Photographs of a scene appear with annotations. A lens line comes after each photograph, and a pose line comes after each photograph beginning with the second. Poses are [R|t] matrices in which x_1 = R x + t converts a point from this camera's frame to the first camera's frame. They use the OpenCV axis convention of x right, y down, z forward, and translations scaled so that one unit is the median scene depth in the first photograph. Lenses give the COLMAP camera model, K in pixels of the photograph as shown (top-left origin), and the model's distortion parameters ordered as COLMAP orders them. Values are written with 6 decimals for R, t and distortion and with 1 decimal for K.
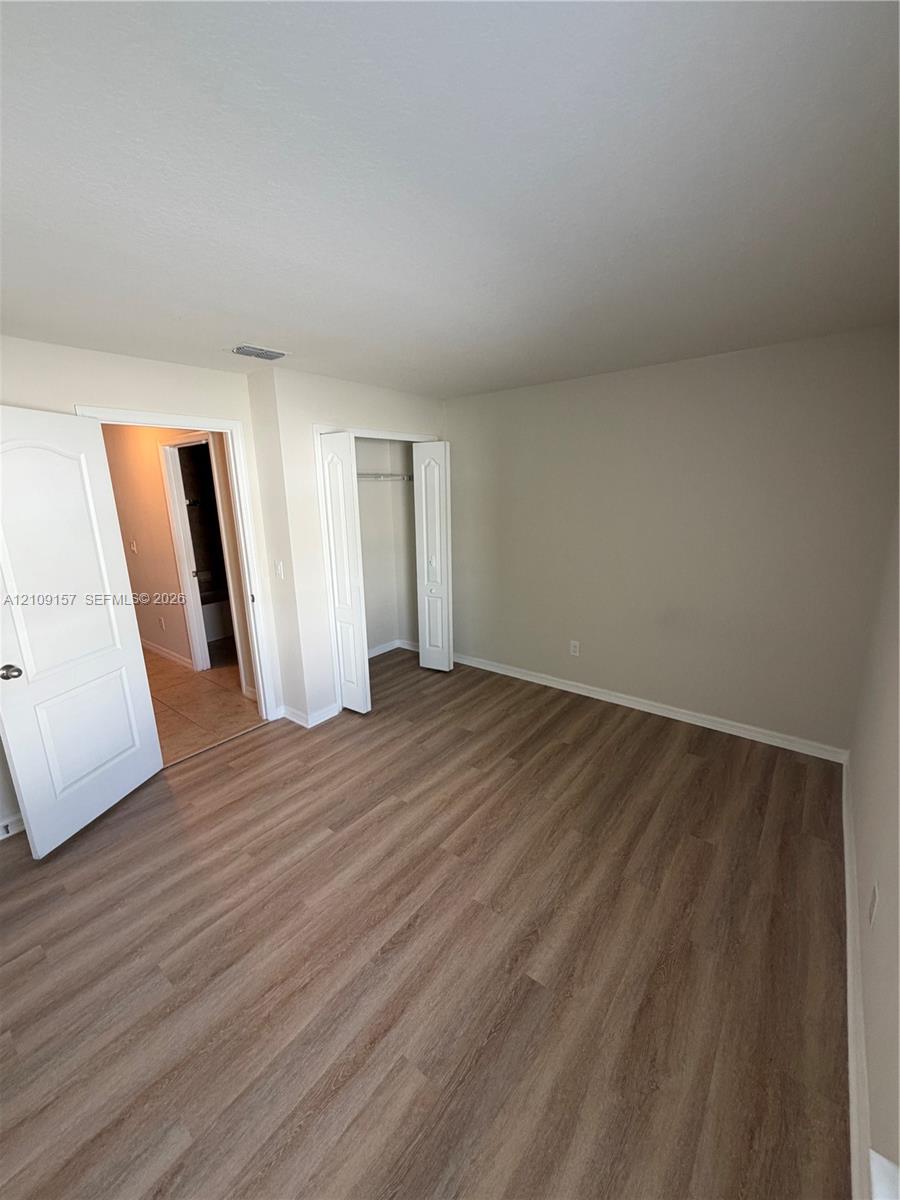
lens RADIAL K [[478.9, 0, 452.8], [0, 478.9, 601.7], [0, 0, 1]] dist [-0.003170, -0.000034]
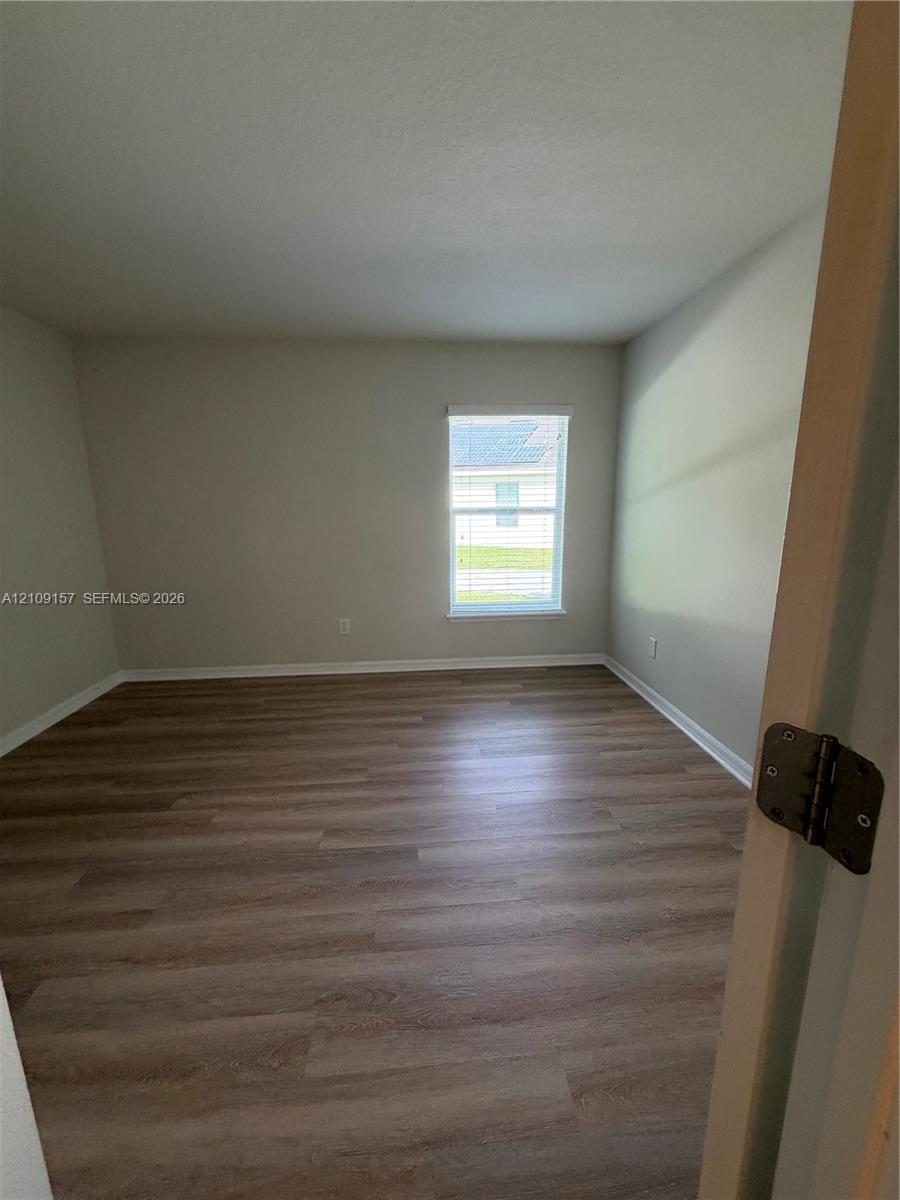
lens RADIAL K [[478.9, 0, 447.5], [0, 478.9, 601.0], [0, 0, 1]] dist [-0.003170, -0.000034]
pose [[-0.673380, -0.121883, 0.729180, -0.721233], [0.201617, 0.918654, 0.339743, -0.125763], [-0.711273, 0.375791, -0.594030, 1.156583]]
